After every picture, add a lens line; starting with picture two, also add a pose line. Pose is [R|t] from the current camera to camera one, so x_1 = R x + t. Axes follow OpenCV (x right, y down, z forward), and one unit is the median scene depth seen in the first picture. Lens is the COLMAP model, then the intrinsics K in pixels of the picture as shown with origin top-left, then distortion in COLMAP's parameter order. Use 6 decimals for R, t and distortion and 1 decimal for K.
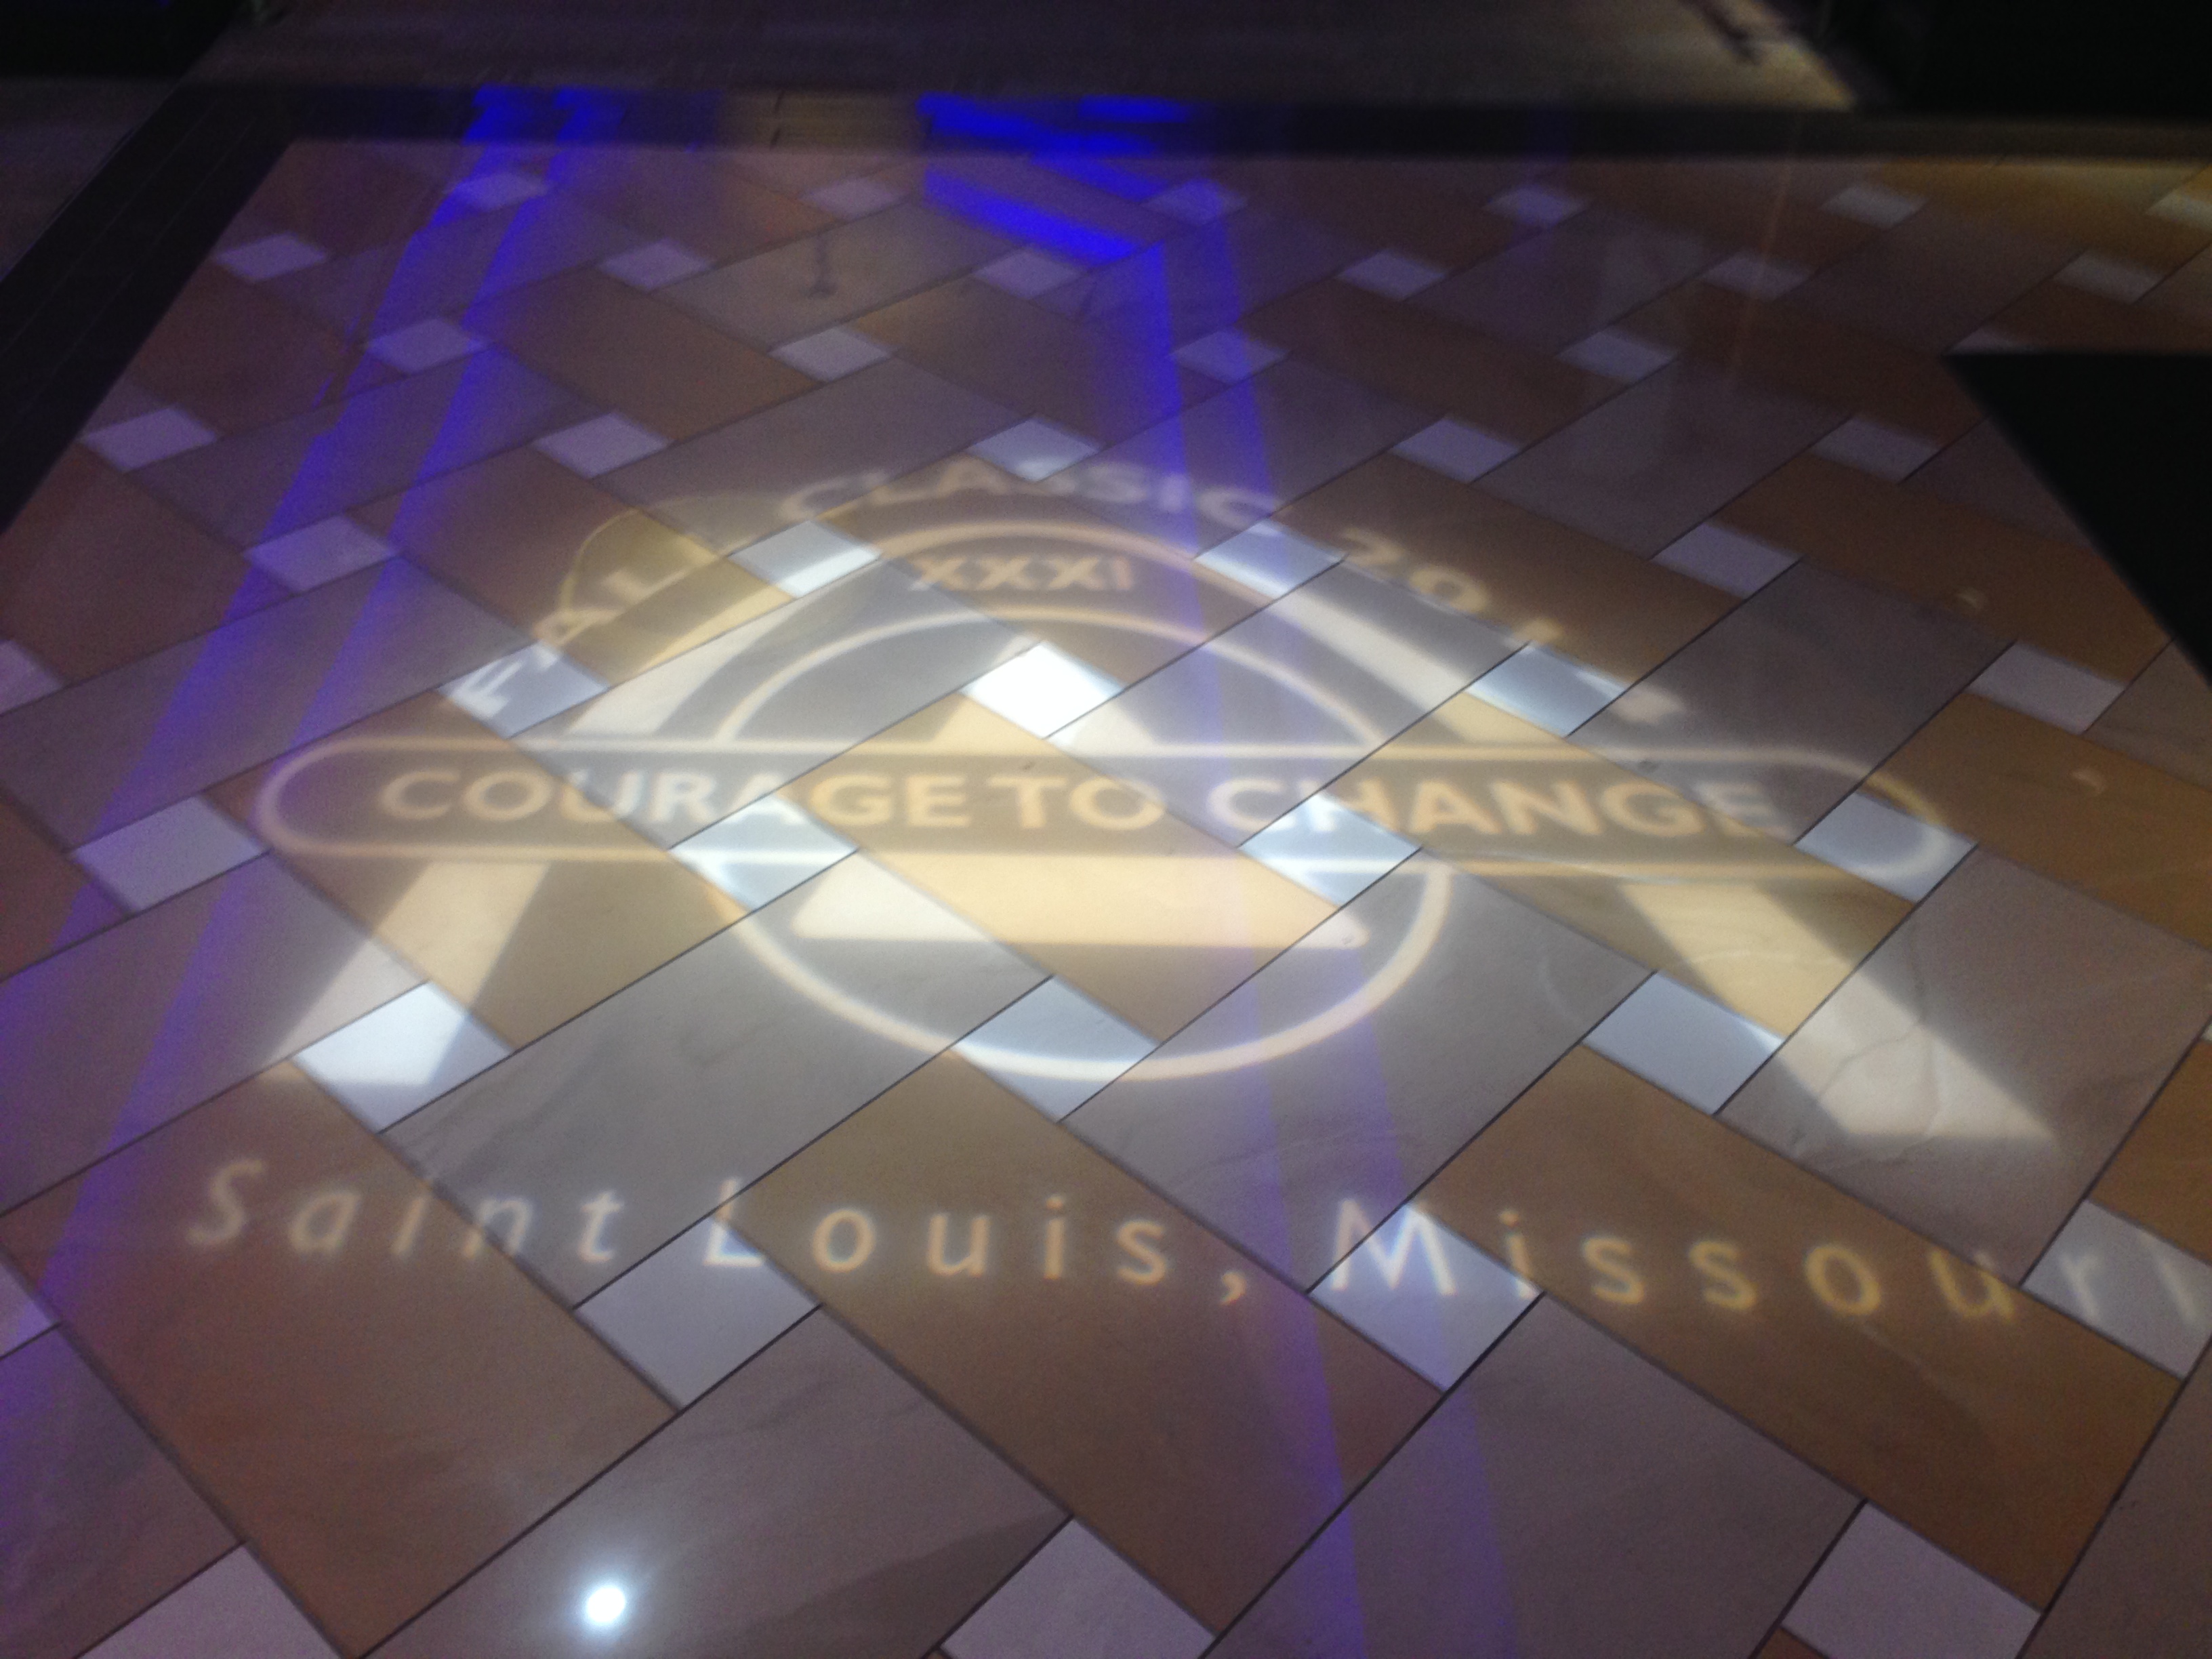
lens RADIAL K [[2058.6, 0, 1101.4], [0, 2058.6, 847.4], [0, 0, 1]] dist [0.024052, 0.000000]
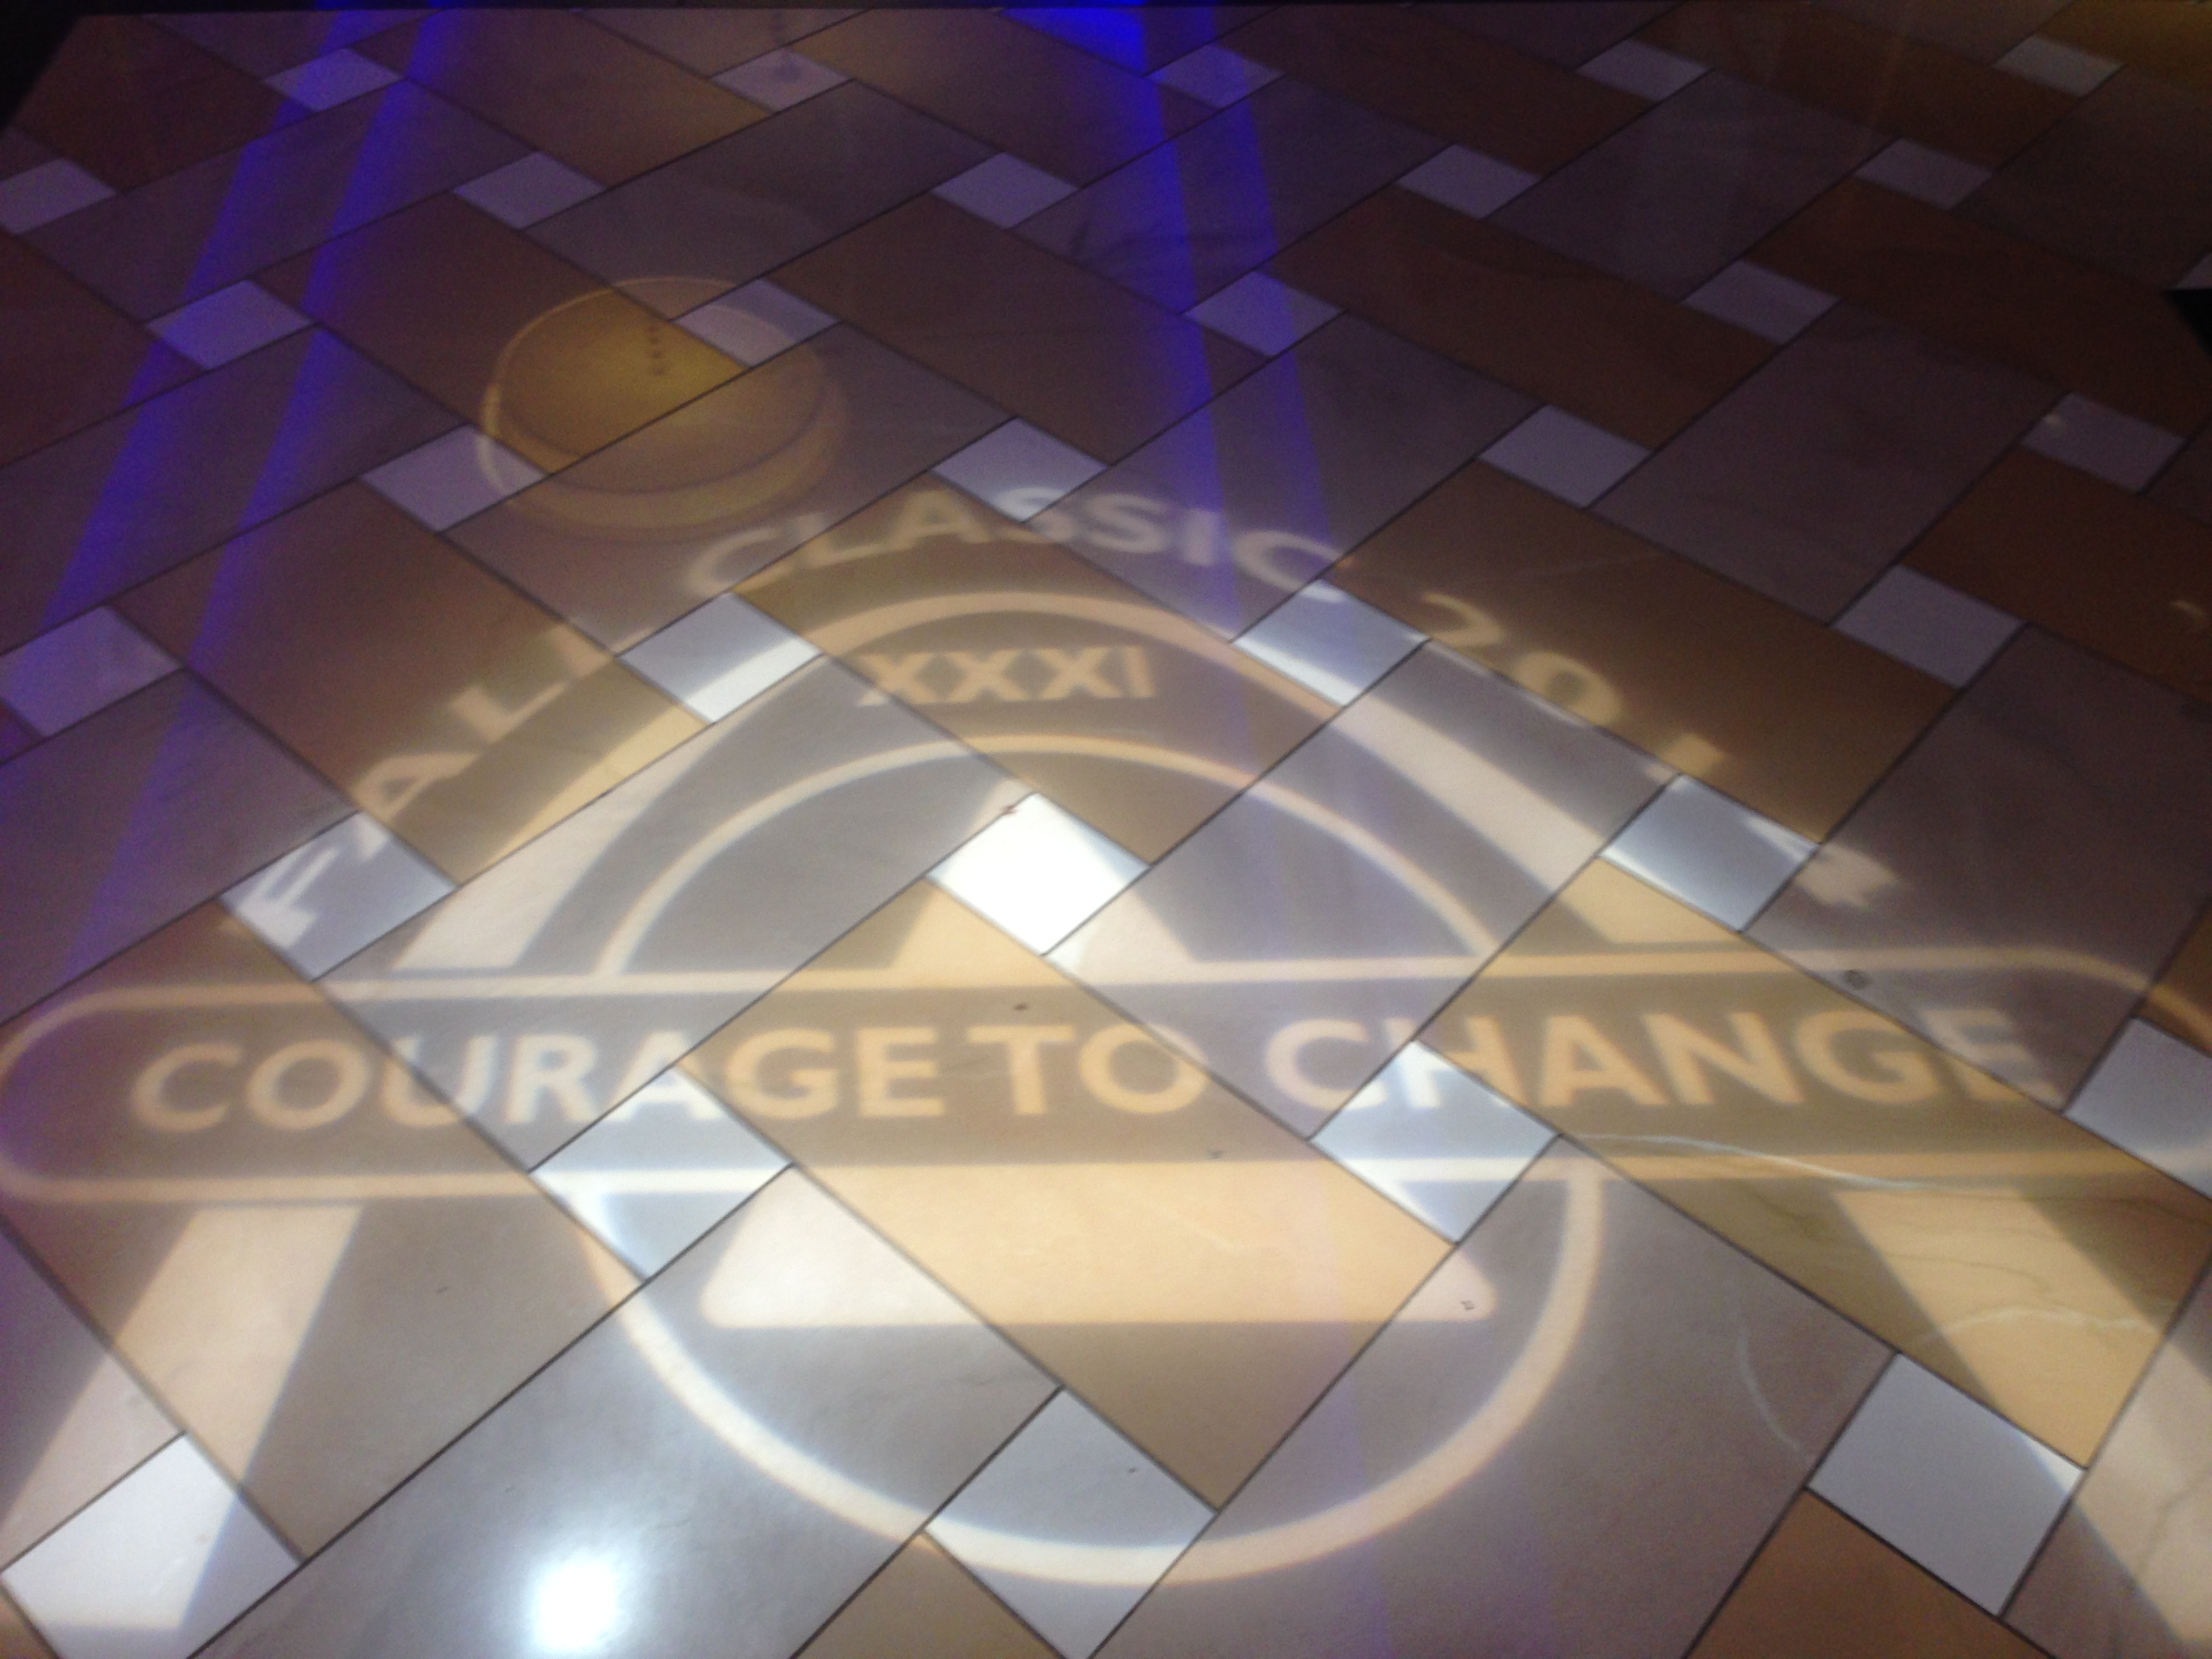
lens RADIAL K [[2058.6, 0, 1097.1], [0, 2058.6, 829.0], [0, 0, 1]] dist [0.024052, 0.000000]
pose [[0.999851, -0.017140, 0.002077, -0.008705], [0.016754, 0.992242, 0.123188, -0.196596], [-0.004172, -0.123134, 0.992381, 0.277461]]
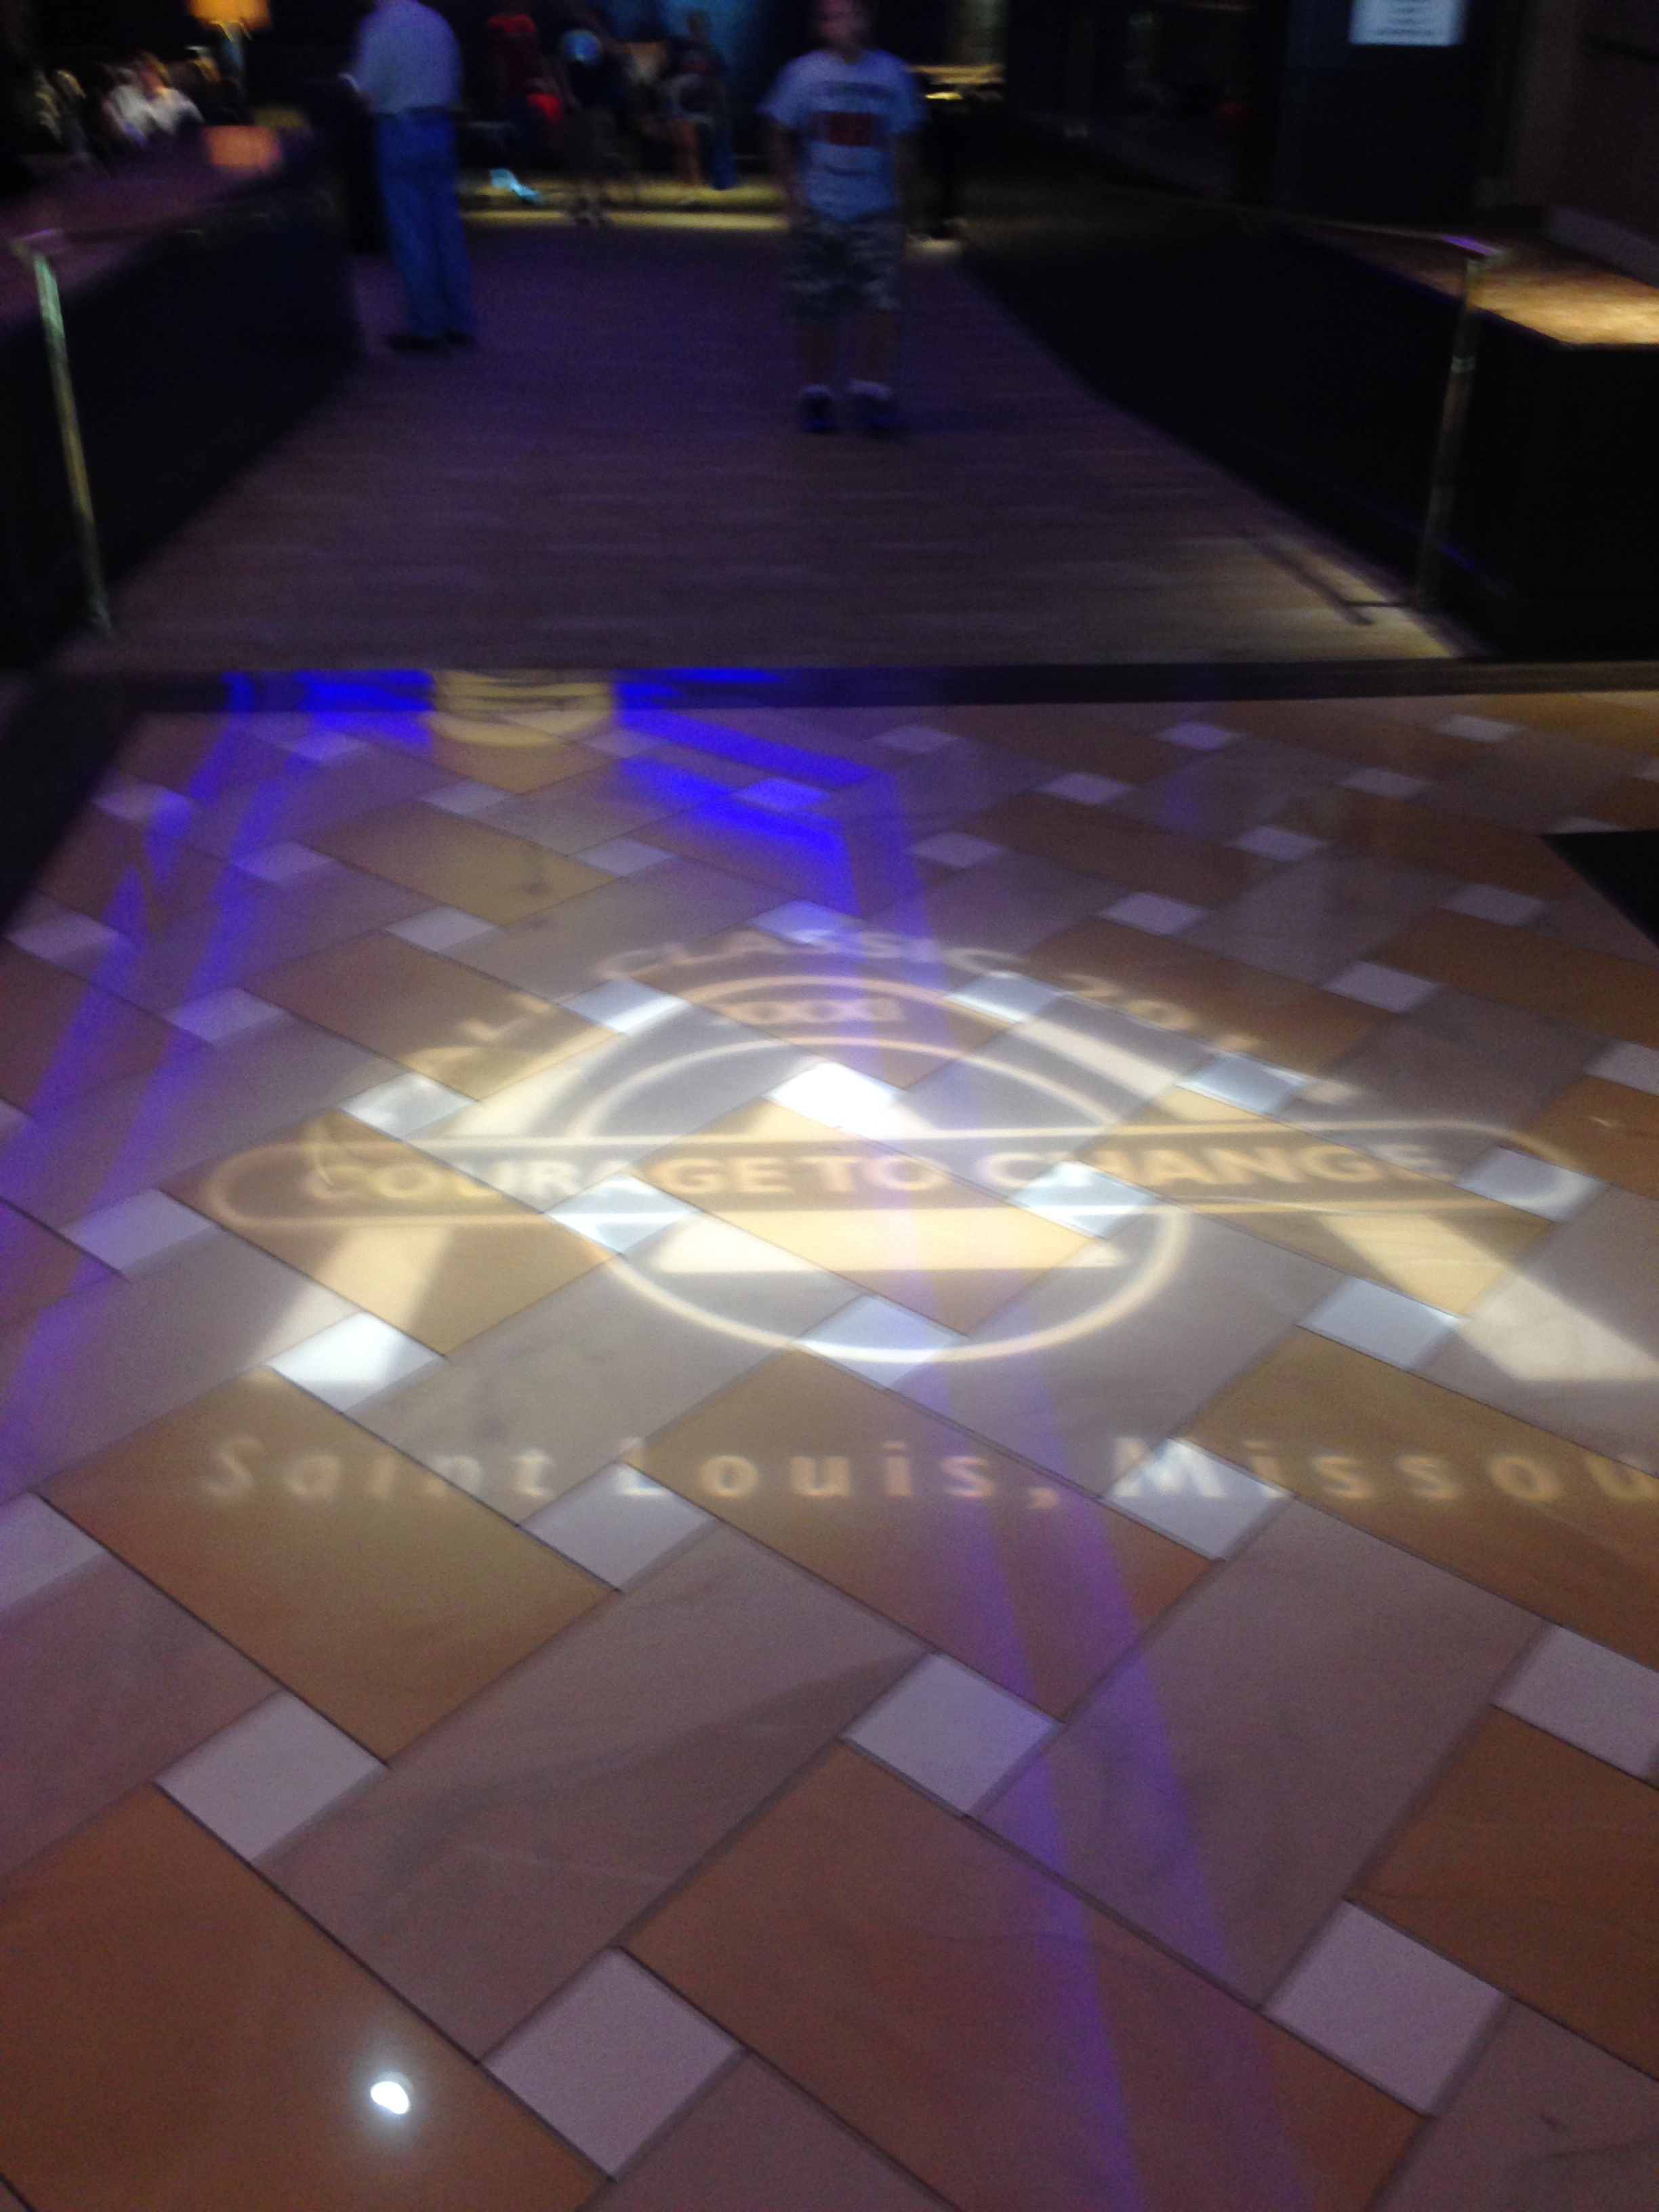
lens RADIAL K [[2058.6, 0, 830.6], [0, 2058.6, 1092.2], [0, 0, 1]] dist [0.024052, 0.000000]
pose [[0.998936, -0.034745, 0.030341, -0.072608], [0.039373, 0.984935, -0.168385, 0.134856], [-0.024033, 0.169400, 0.985254, -0.210939]]
